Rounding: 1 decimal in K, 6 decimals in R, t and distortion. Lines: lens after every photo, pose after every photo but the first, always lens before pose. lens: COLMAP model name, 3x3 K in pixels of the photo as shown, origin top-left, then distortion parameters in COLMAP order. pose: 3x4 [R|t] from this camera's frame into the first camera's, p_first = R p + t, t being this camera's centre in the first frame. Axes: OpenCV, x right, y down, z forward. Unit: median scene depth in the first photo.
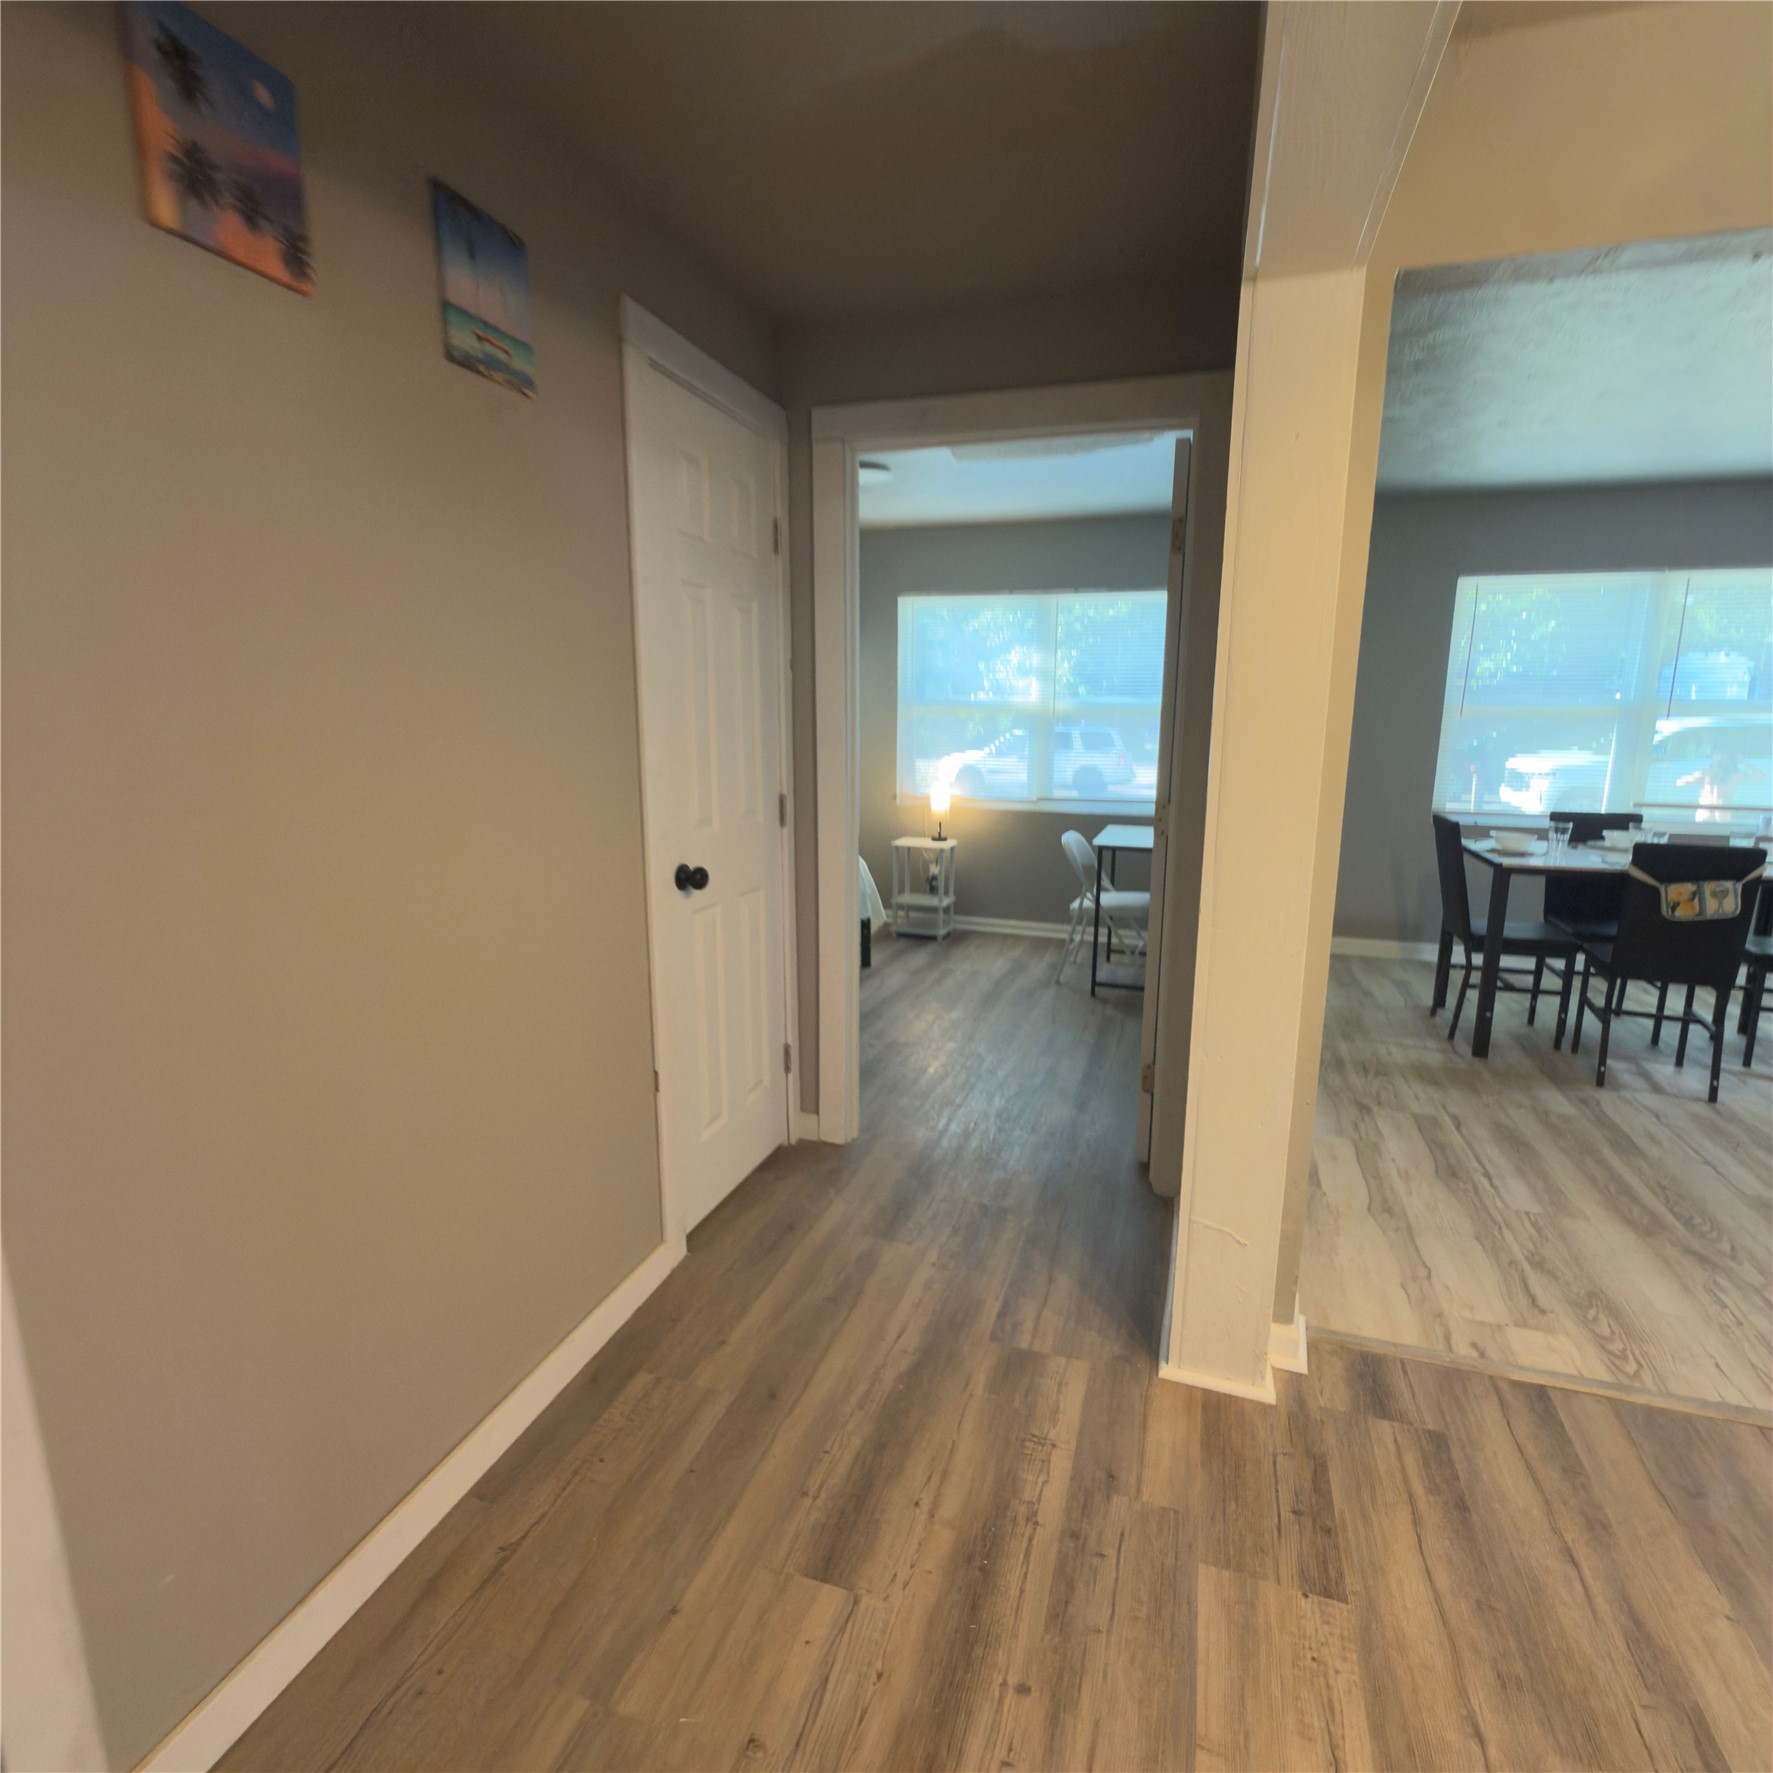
lens RADIAL K [[945.1, 0, 888.5], [0, 945.1, 892.3], [0, 0, 1]] dist [0.002696, -0.001390]
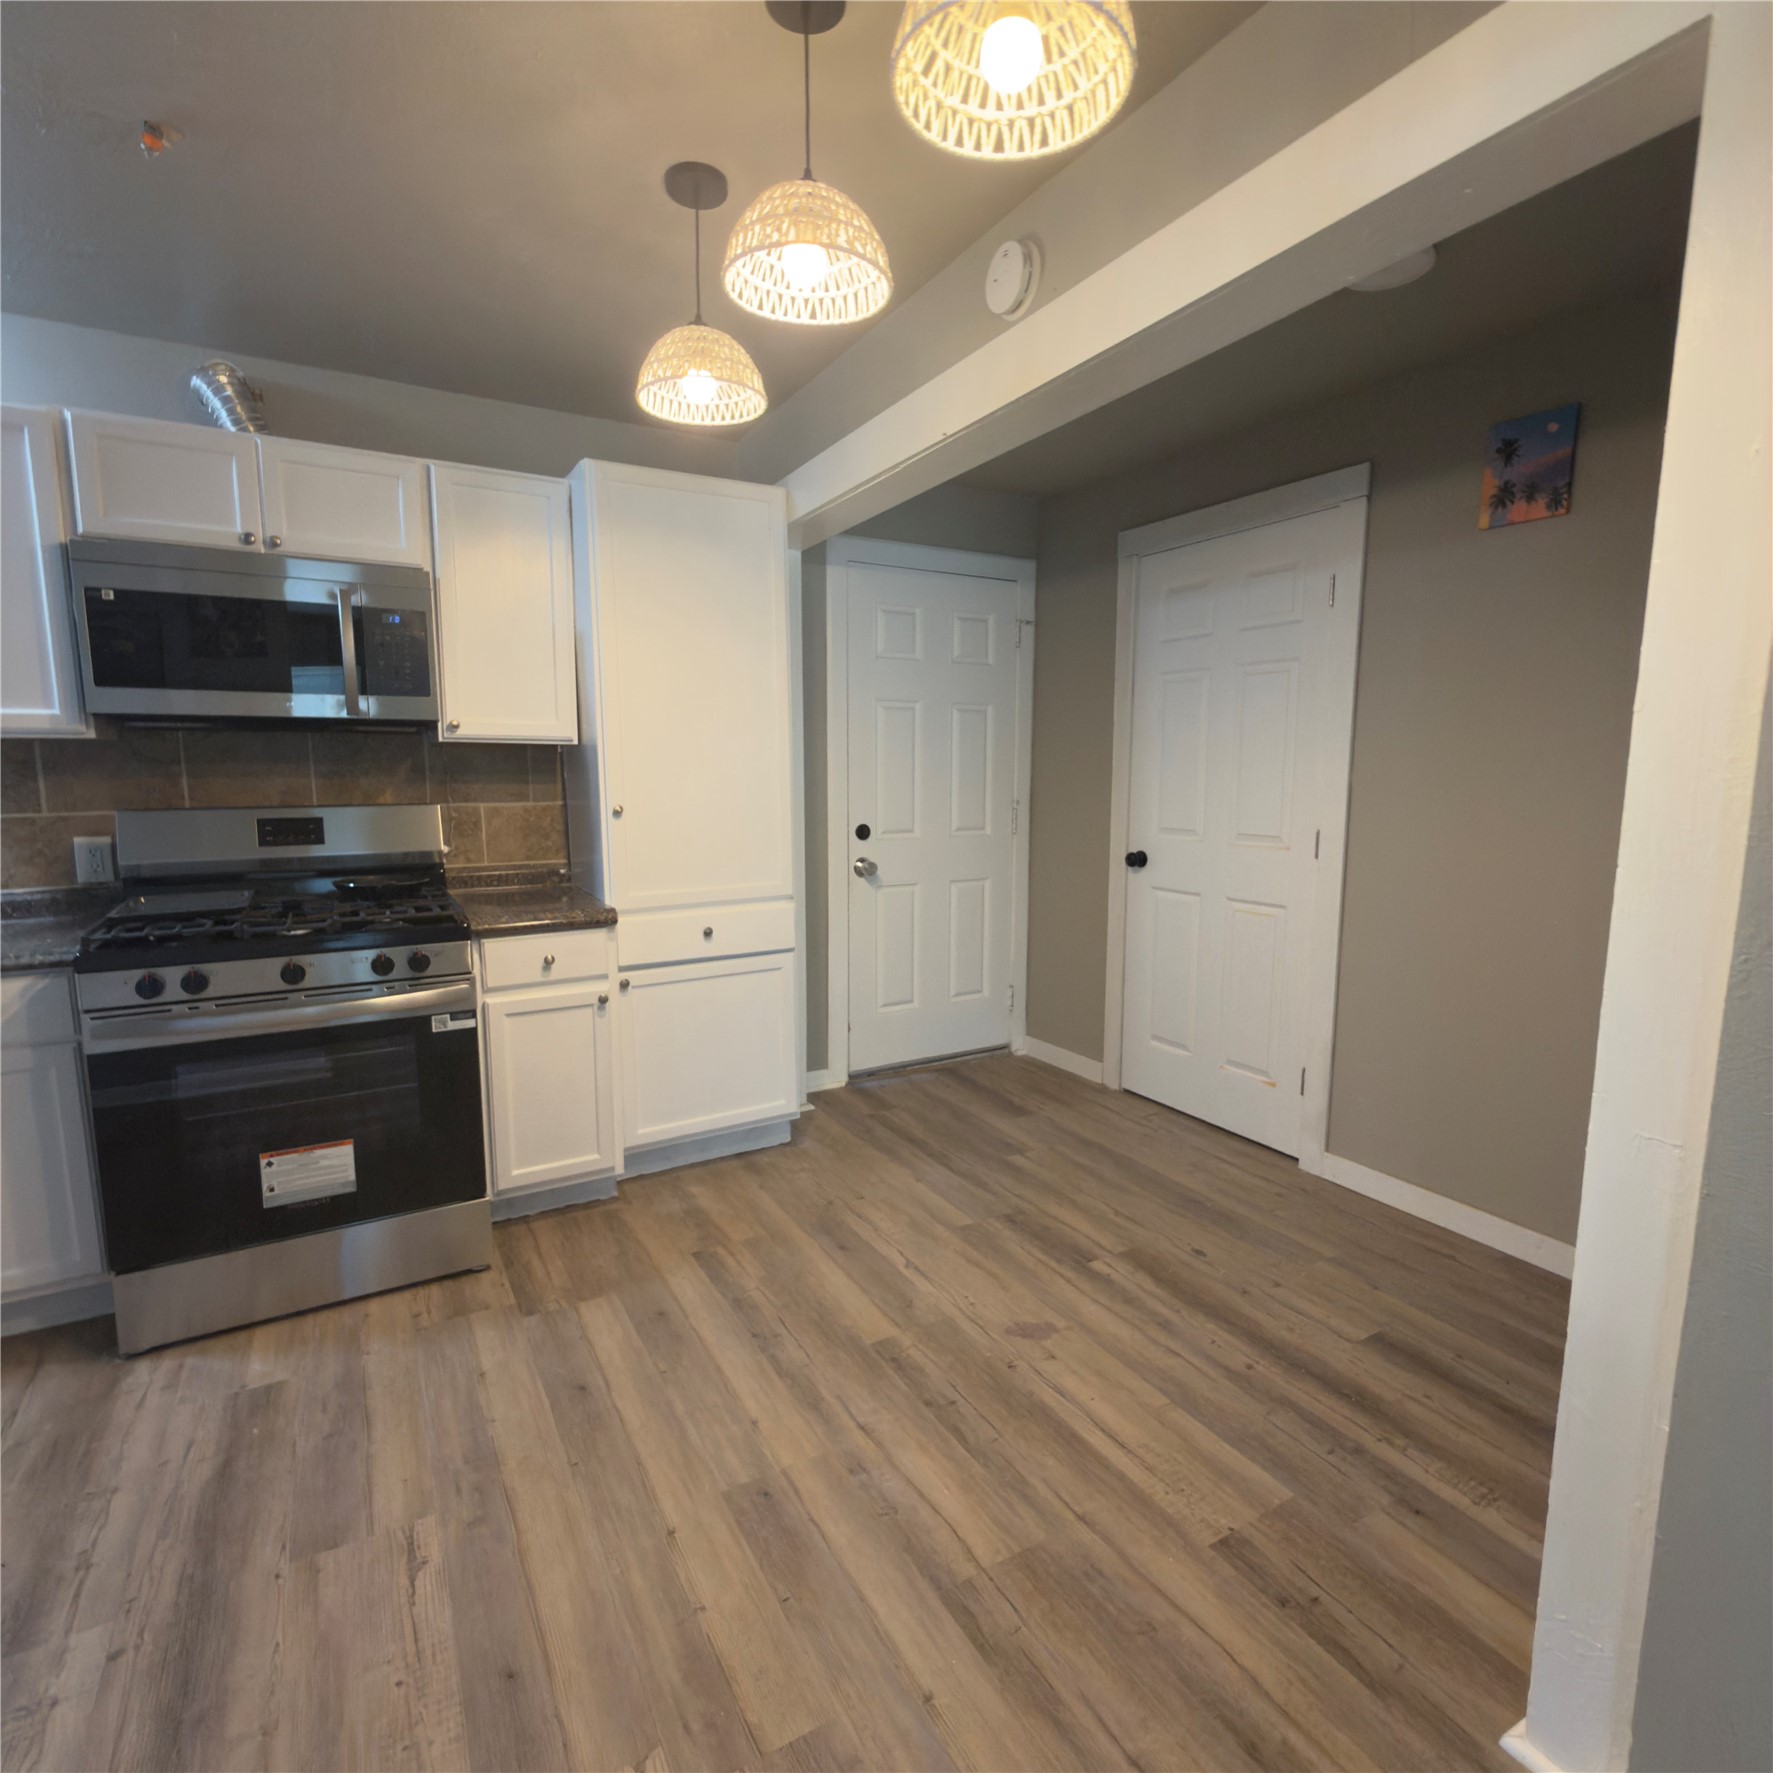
lens RADIAL K [[945.1, 0, 882.7], [0, 945.1, 892.6], [0, 0, 1]] dist [0.002696, -0.001390]
pose [[-0.666854, 0.097205, -0.738821, 1.415567], [-0.148274, 0.954323, 0.259389, -0.176485], [0.730288, 0.282523, -0.621981, 1.156228]]
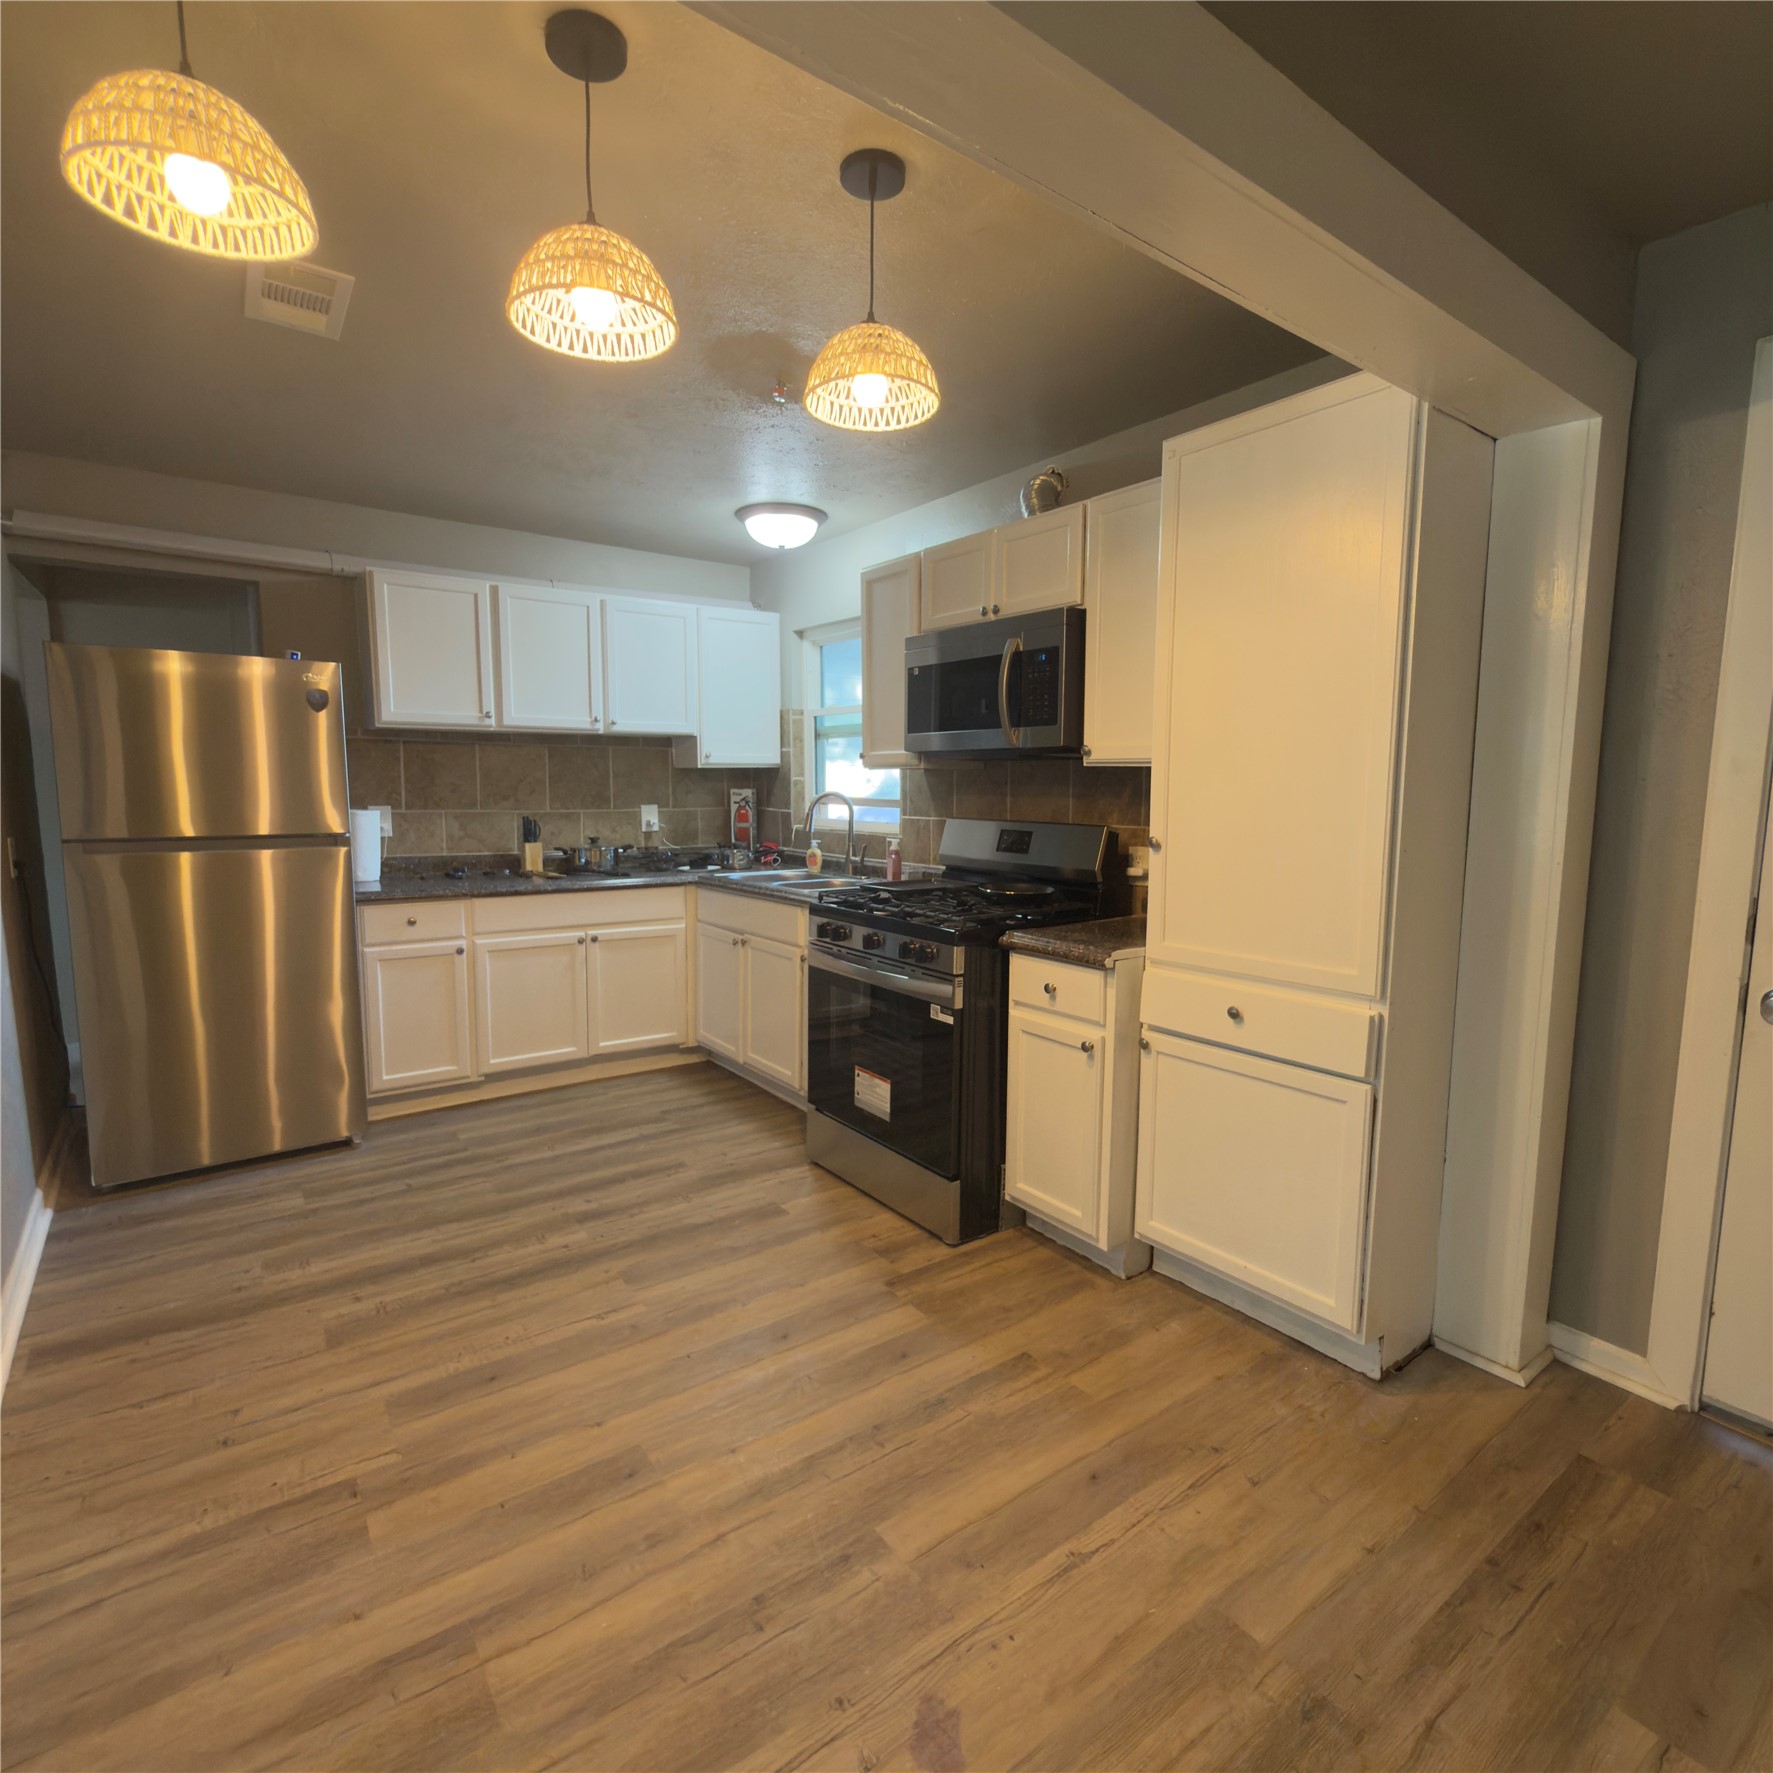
lens RADIAL K [[945.1, 0, 892.1], [0, 945.1, 893.8], [0, 0, 1]] dist [0.002696, -0.001390]
pose [[-0.819195, -0.076321, 0.568415, -0.142494], [0.103942, 0.954935, 0.278019, -0.178836], [-0.564018, 0.286834, -0.774345, 1.085662]]
